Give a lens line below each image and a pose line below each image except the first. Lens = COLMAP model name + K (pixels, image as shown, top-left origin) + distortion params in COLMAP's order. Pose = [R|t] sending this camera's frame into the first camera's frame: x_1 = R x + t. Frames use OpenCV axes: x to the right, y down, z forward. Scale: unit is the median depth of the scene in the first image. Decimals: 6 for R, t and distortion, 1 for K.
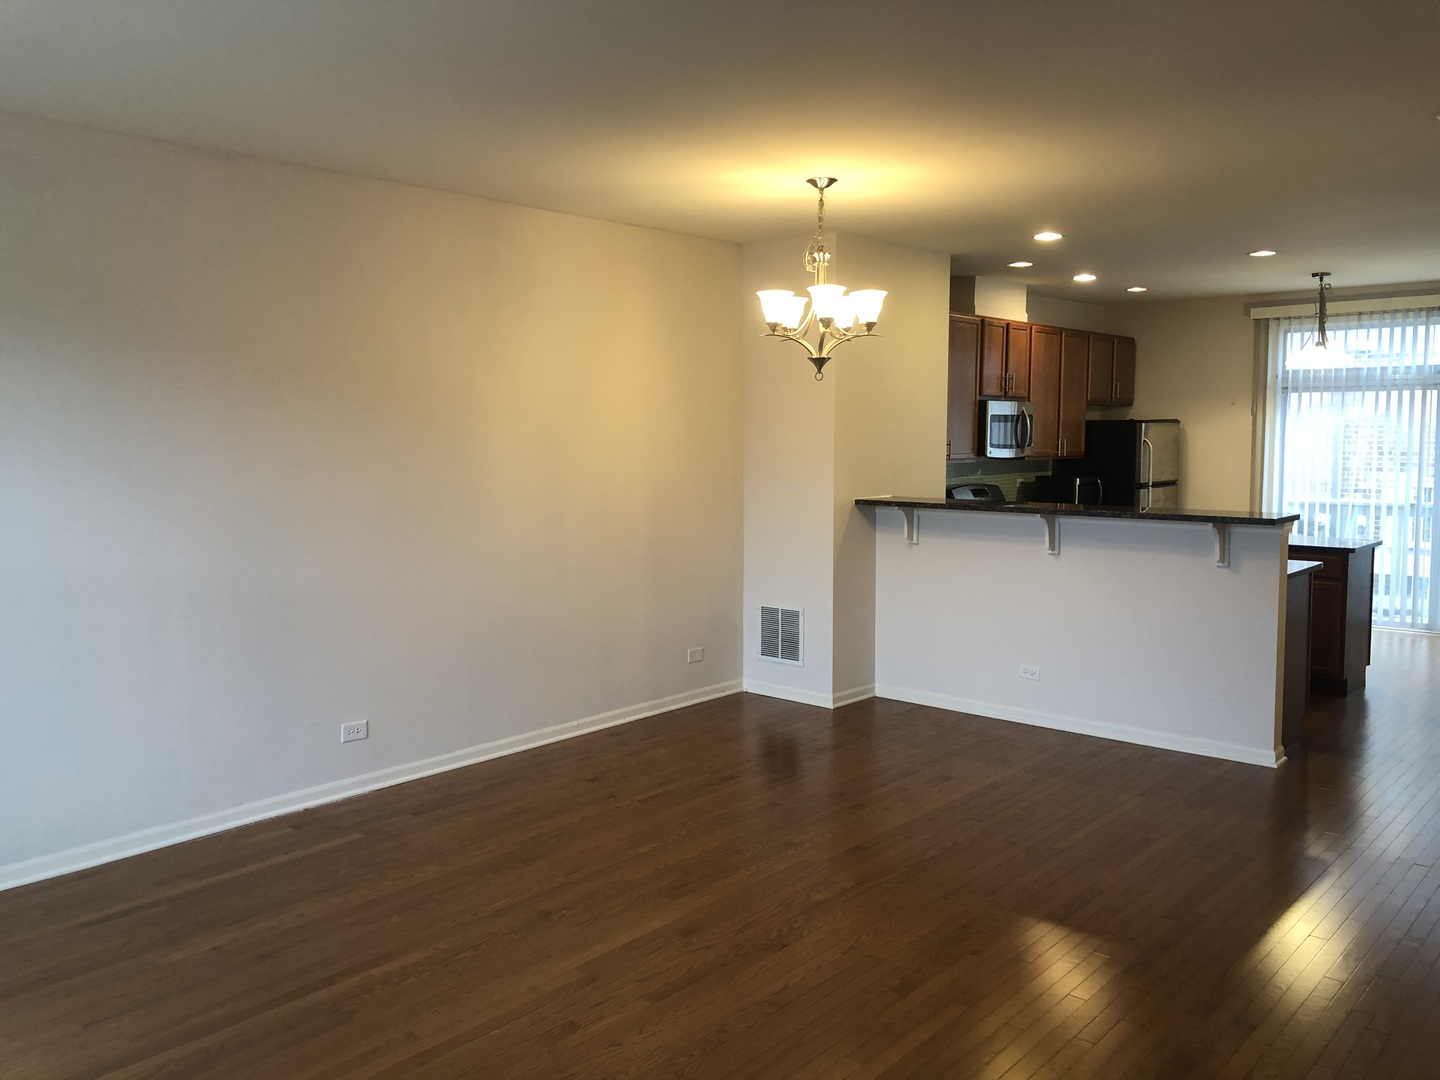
lens RADIAL K [[1165.1, 0, 700.1], [0, 1165.1, 504.1], [0, 0, 1]] dist [0.028528, -0.019011]
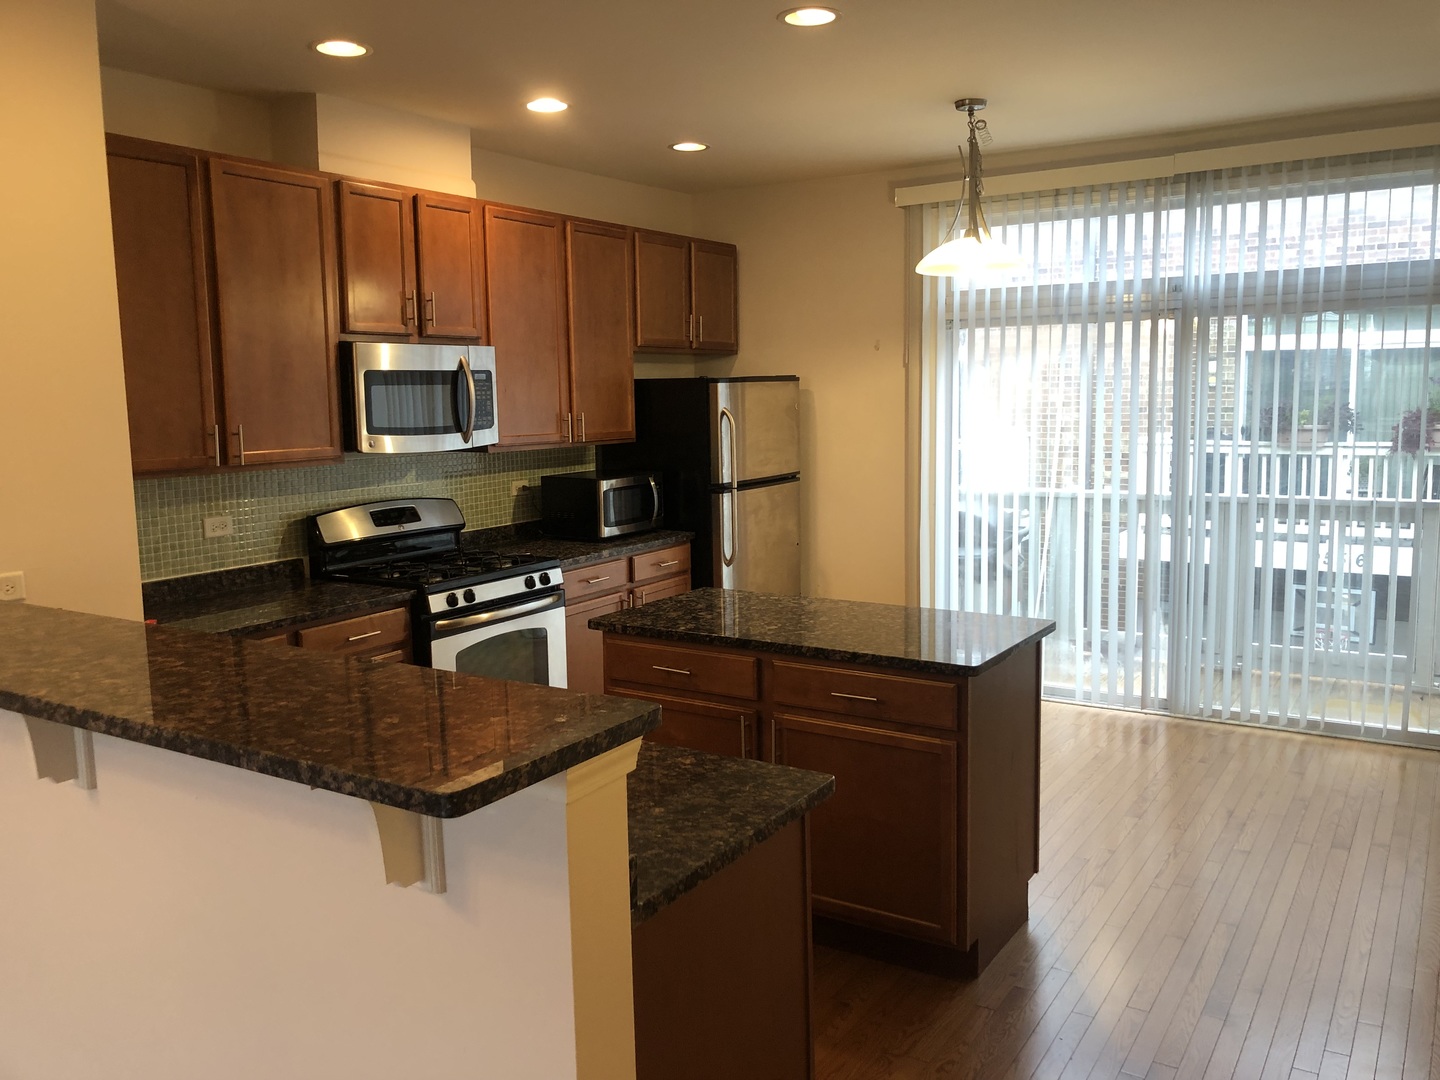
lens RADIAL K [[1165.1, 0, 700.1], [0, 1165.1, 504.1], [0, 0, 1]] dist [0.028528, -0.019011]
pose [[0.987673, -0.032835, 0.153047, 0.287675], [0.027934, 0.999029, 0.034066, -0.029025], [-0.154017, -0.029371, 0.987632, 0.434322]]
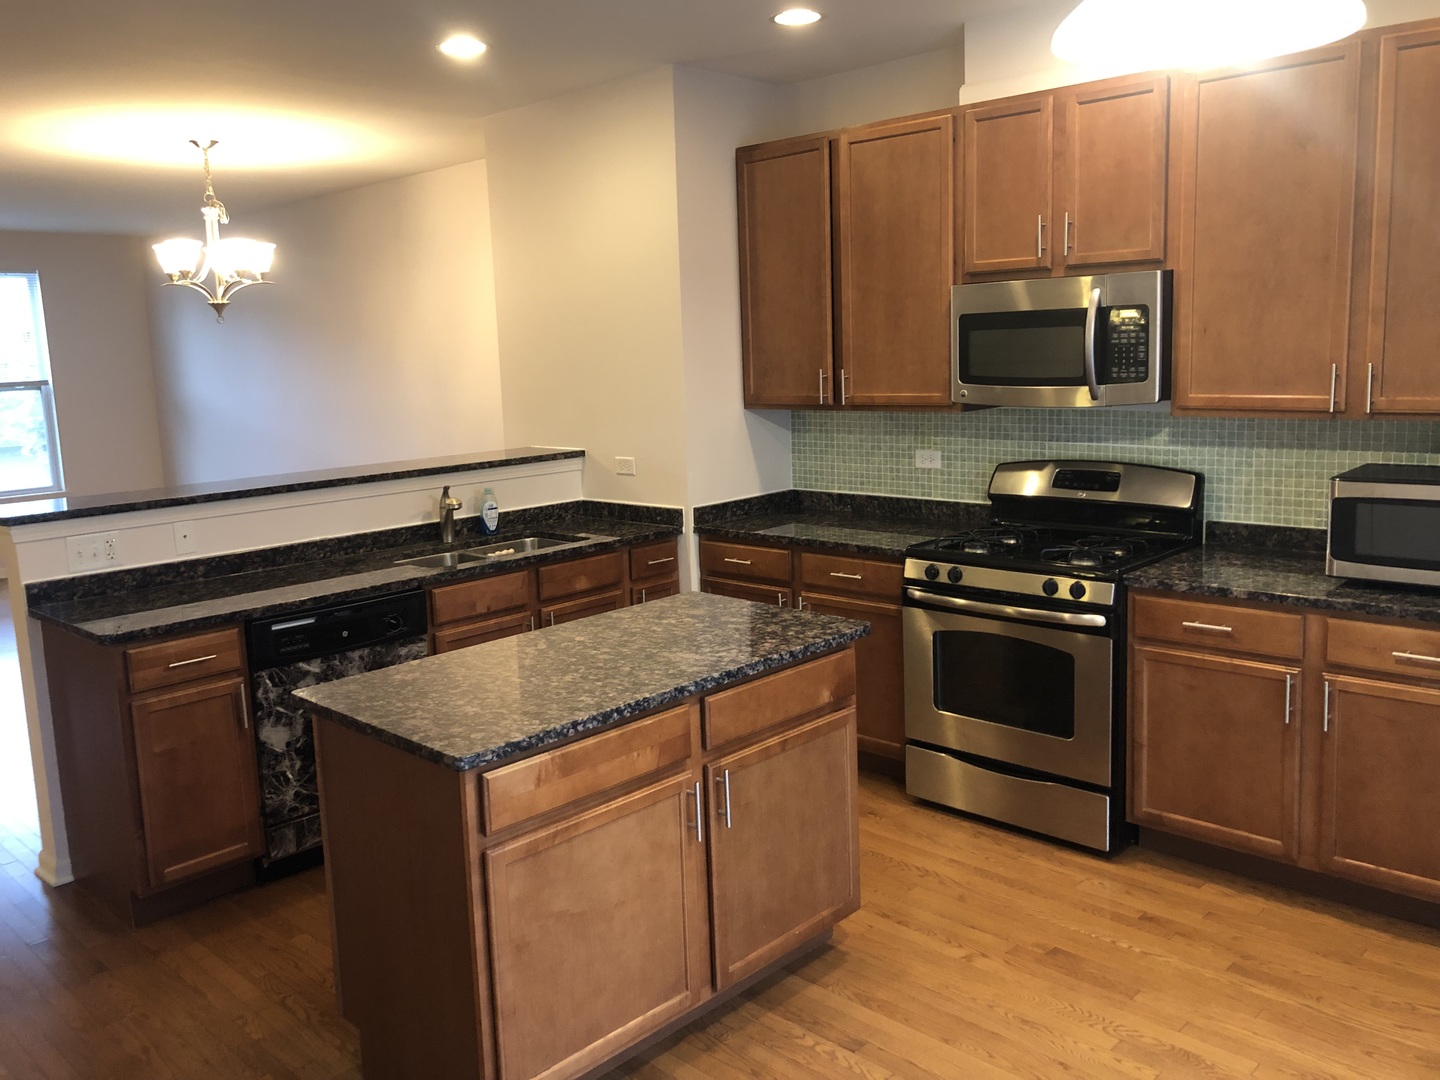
lens RADIAL K [[1163.9, 0, 691.9], [0, 1163.9, 507.9], [0, 0, 1]] dist [0.101439, -0.209474]
pose [[-0.045537, 0.142725, -0.988714, 0.686192], [-0.027326, 0.989193, 0.144052, -0.059632], [0.998589, 0.033577, -0.041145, 0.845117]]
